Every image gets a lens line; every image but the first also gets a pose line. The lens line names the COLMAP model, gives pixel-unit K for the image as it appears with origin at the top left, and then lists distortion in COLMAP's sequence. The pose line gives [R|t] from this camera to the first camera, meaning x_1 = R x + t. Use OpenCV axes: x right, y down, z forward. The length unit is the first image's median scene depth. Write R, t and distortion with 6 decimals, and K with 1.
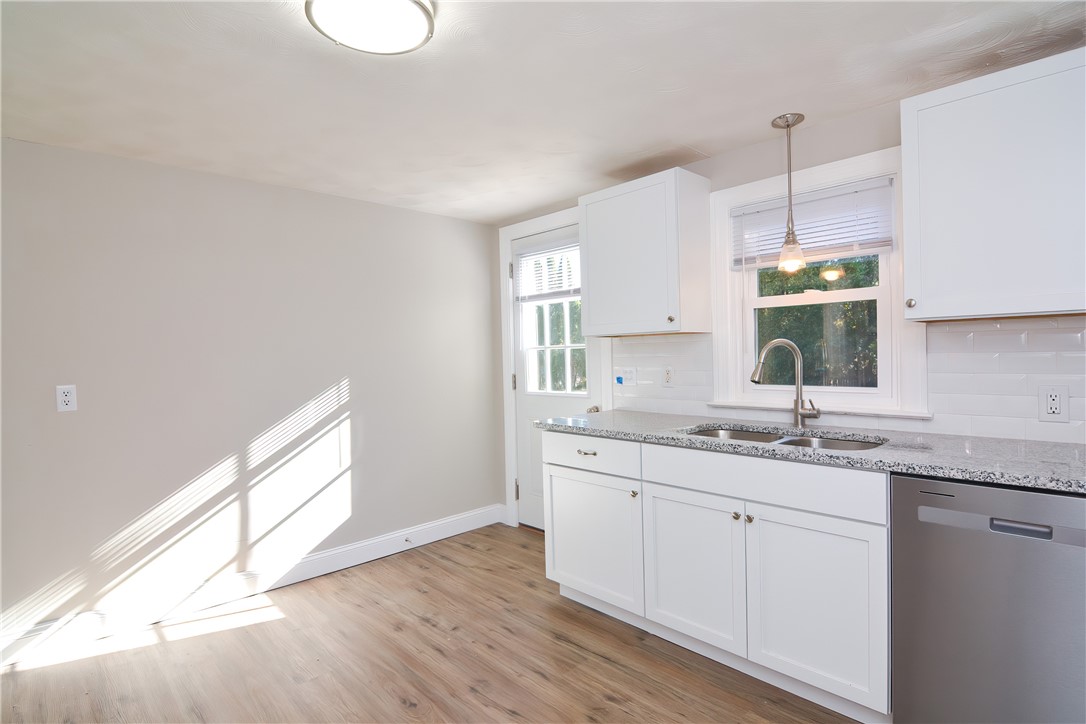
lens RADIAL K [[532.8, 0, 538.5], [0, 532.8, 362.8], [0, 0, 1]] dist [-0.014761, -0.000958]
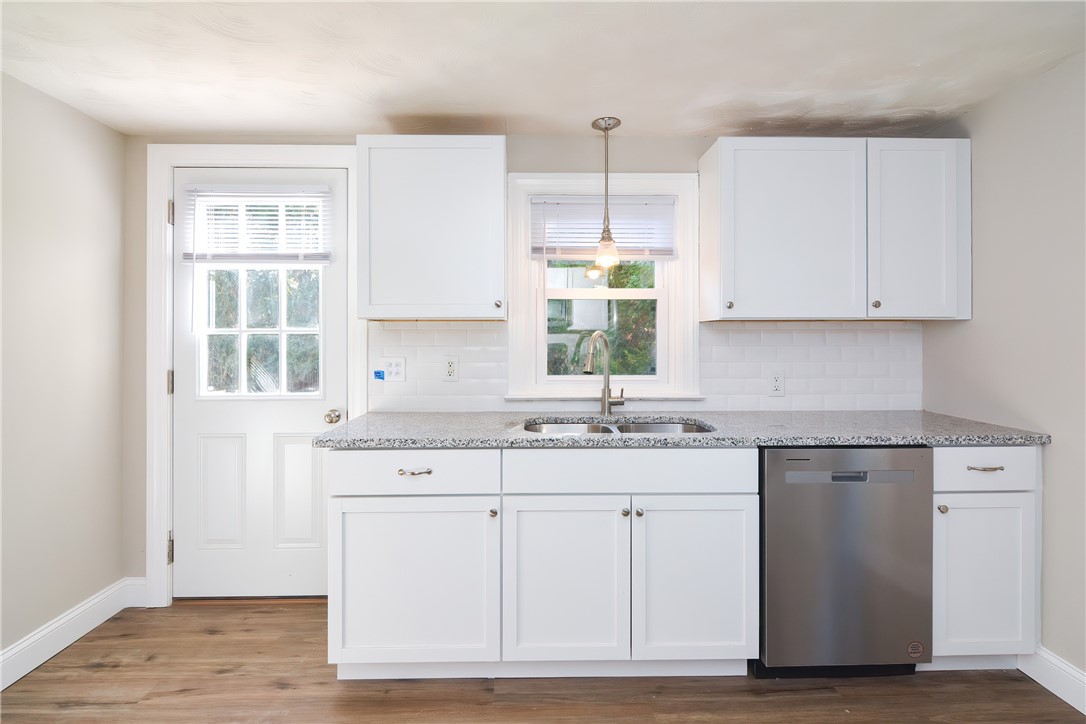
lens RADIAL K [[536.5, 0, 541.9], [0, 536.5, 335.7], [0, 0, 1]] dist [0.007537, -0.009277]
pose [[0.679468, 0.025368, 0.733267, -0.381848], [-0.002279, 0.999470, -0.032465, -0.000869], [-0.733702, 0.020388, 0.679166, 0.370786]]
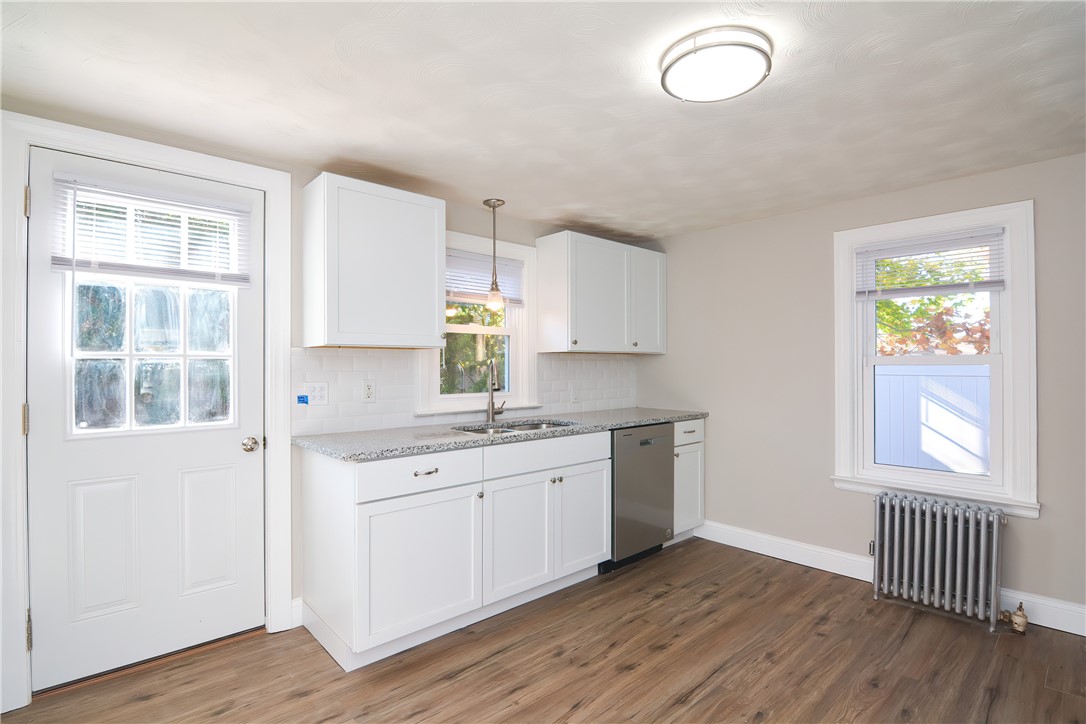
lens RADIAL K [[532.8, 0, 538.5], [0, 532.8, 362.8], [0, 0, 1]] dist [-0.014761, -0.000958]
pose [[0.031494, 0.029790, 0.999060, -0.904653], [0.018740, 0.999362, -0.030389, 0.010750], [-0.999328, 0.019680, 0.030916, 0.833970]]
